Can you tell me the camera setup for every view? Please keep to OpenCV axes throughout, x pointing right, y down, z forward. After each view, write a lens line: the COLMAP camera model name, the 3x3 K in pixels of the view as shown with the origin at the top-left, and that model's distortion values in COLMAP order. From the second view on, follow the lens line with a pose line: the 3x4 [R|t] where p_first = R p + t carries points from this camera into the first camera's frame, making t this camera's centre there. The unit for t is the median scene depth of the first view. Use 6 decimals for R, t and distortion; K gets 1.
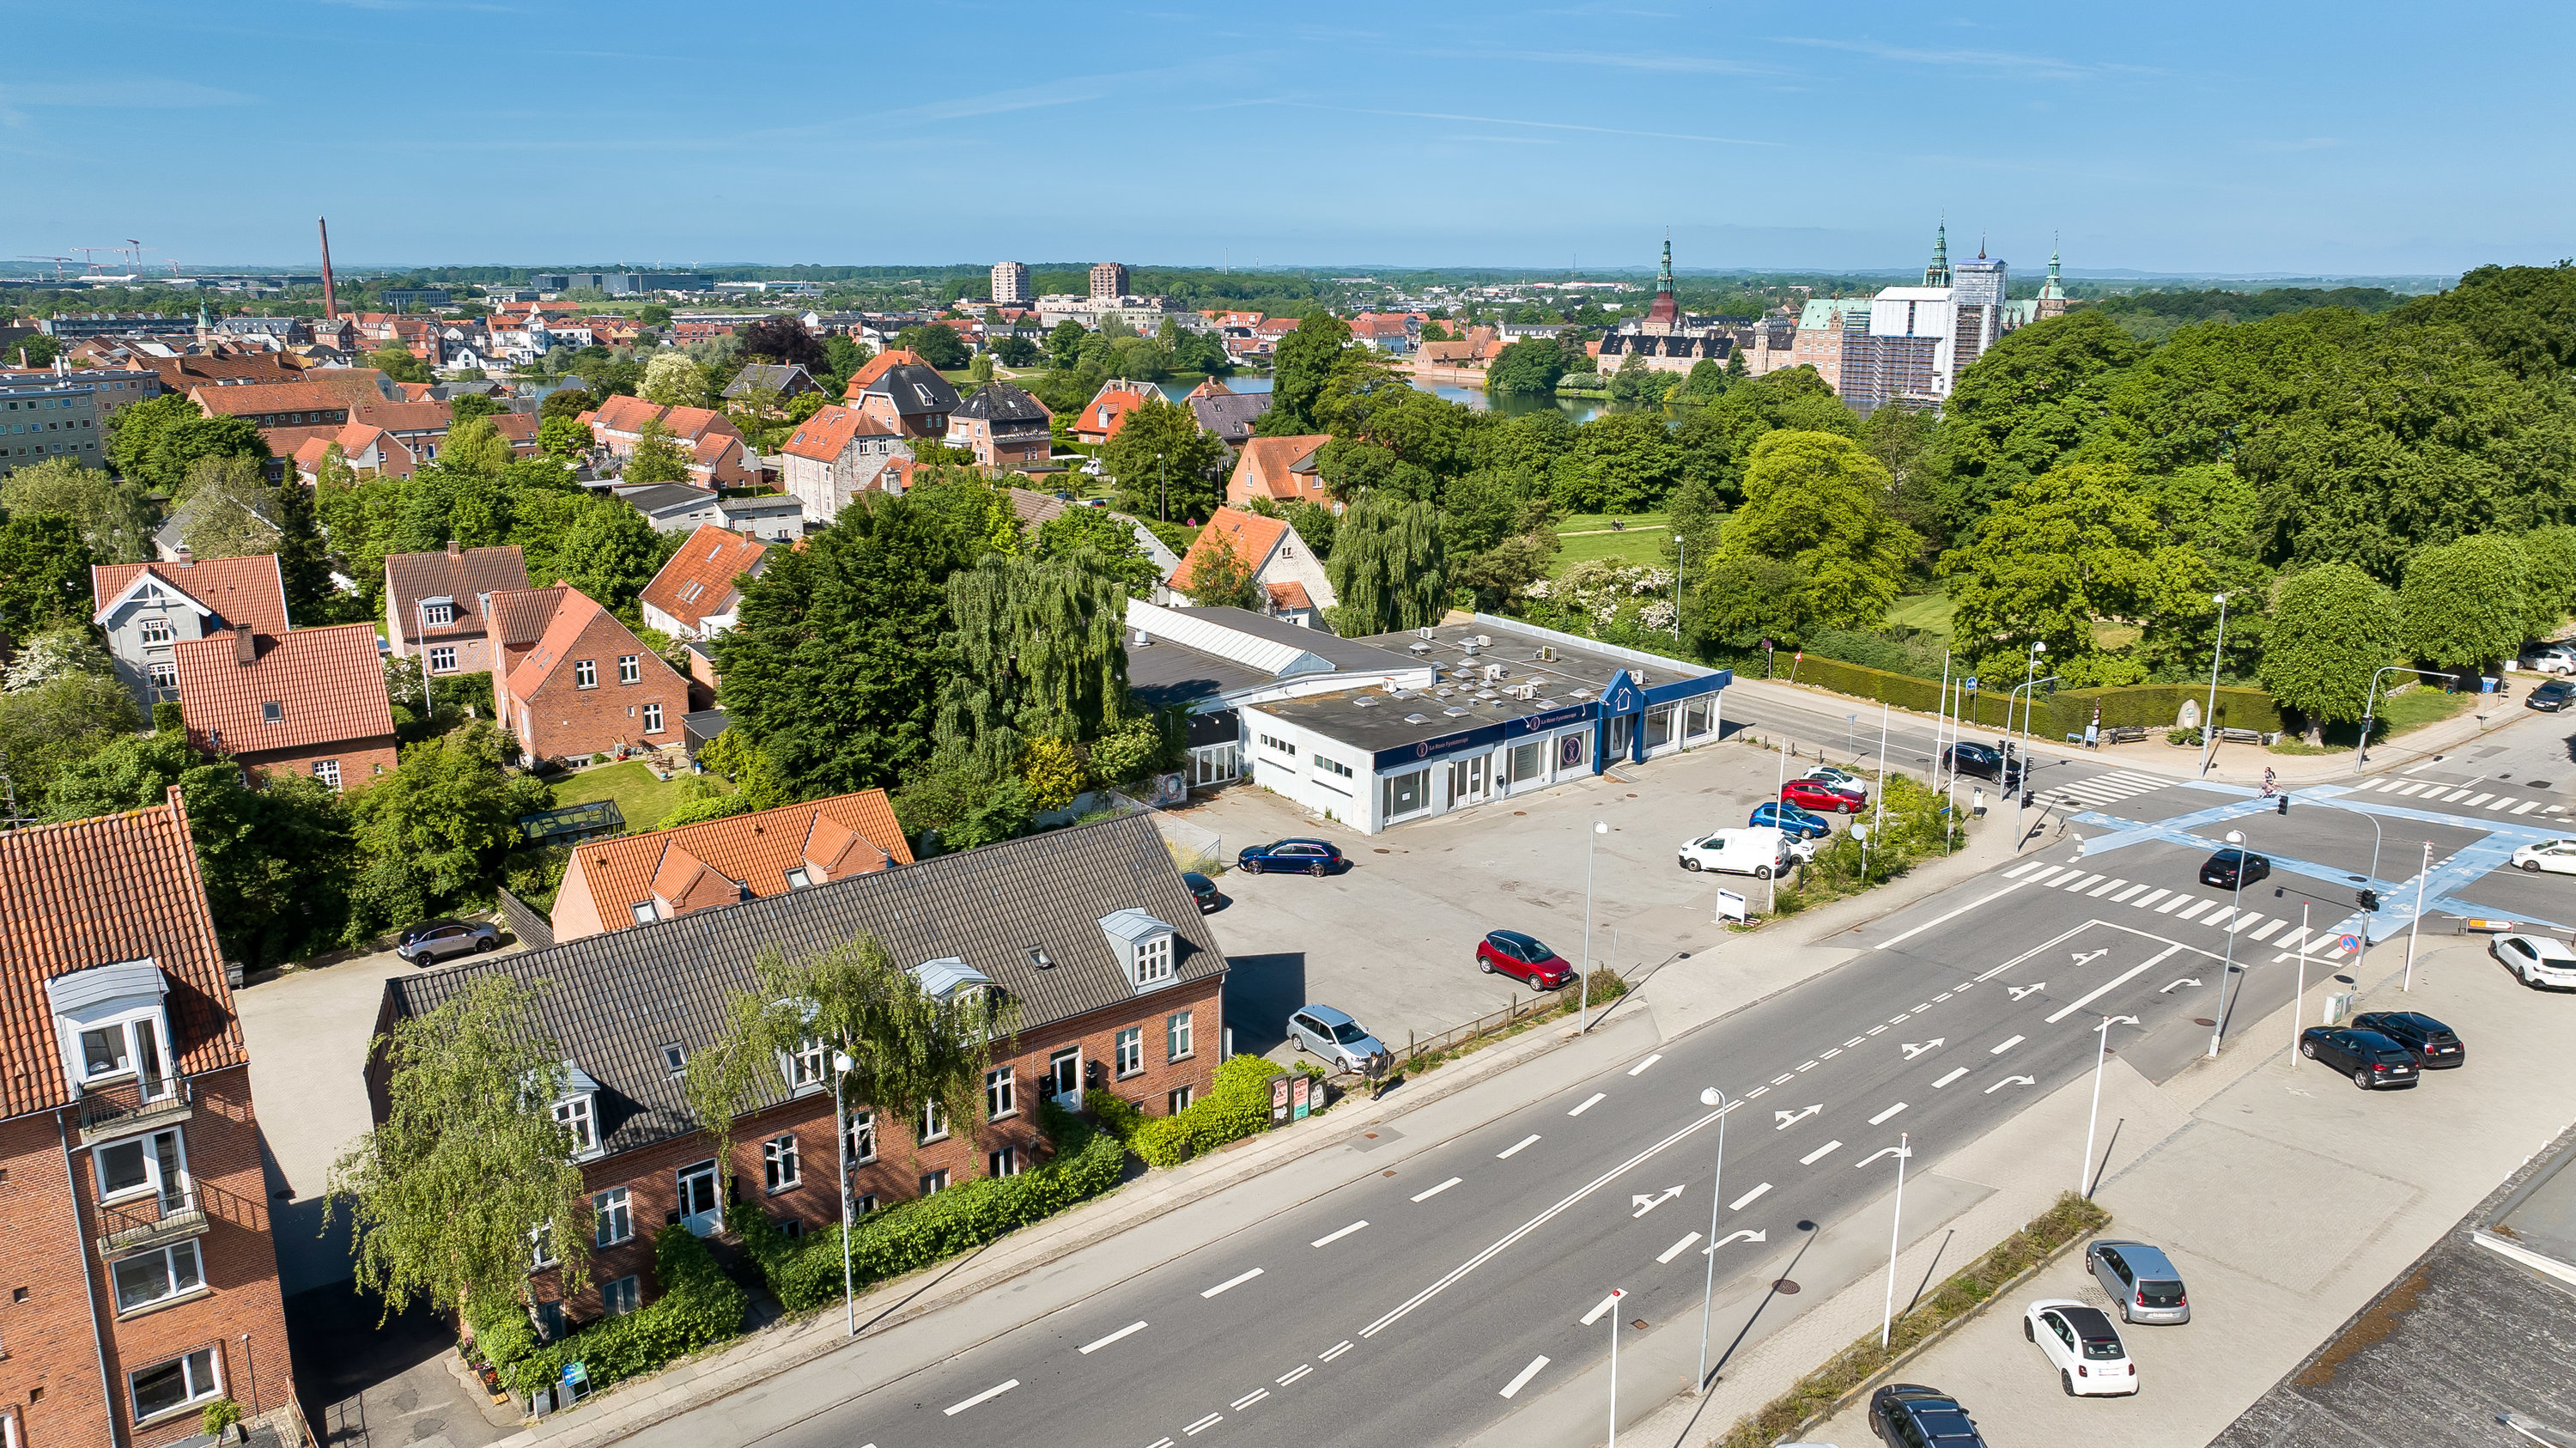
lens RADIAL K [[1822.4, 0, 1288.0], [0, 1822.4, 724.0], [0, 0, 1]] dist [-0.023320, 0.006317]
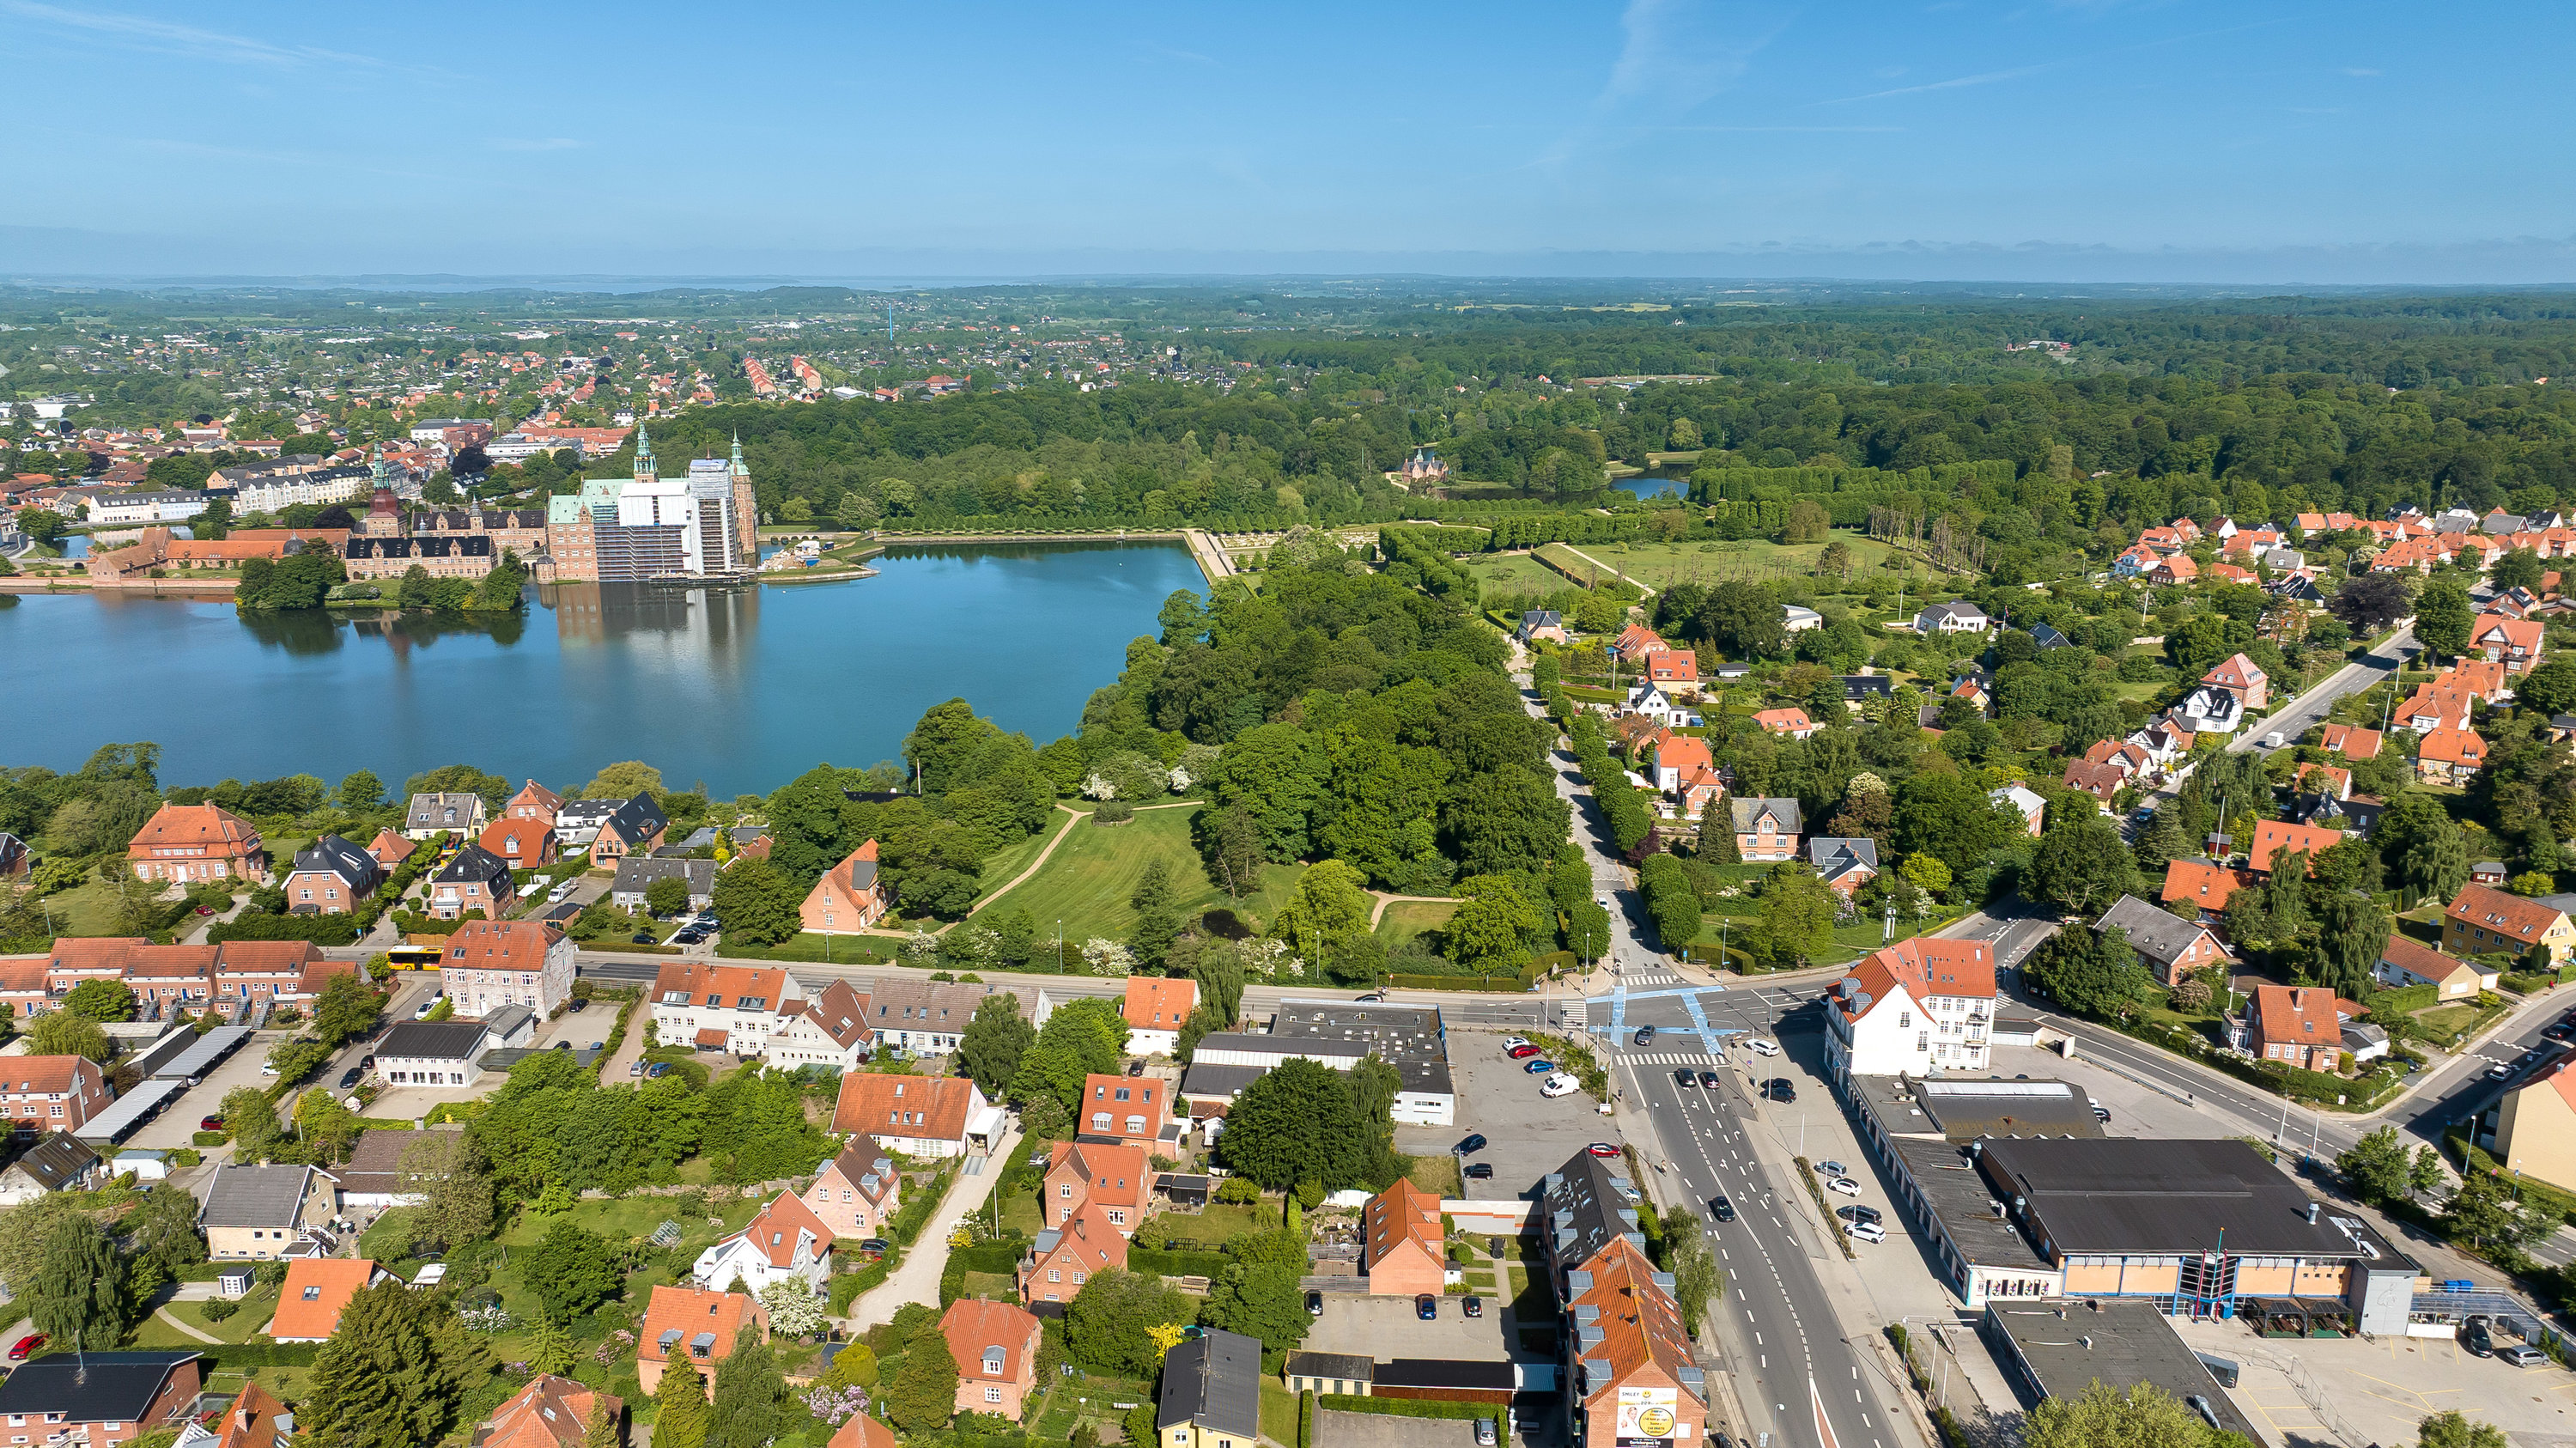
lens RADIAL K [[1818.7, 0, 1288.0], [0, 1818.7, 724.0], [0, 0, 1]] dist [-0.043119, 0.045704]
pose [[0.655771, -0.188779, 0.730976, -1.791823], [0.186572, 0.978724, 0.085384, -0.722534], [-0.731543, 0.080388, 0.677040, -0.578750]]
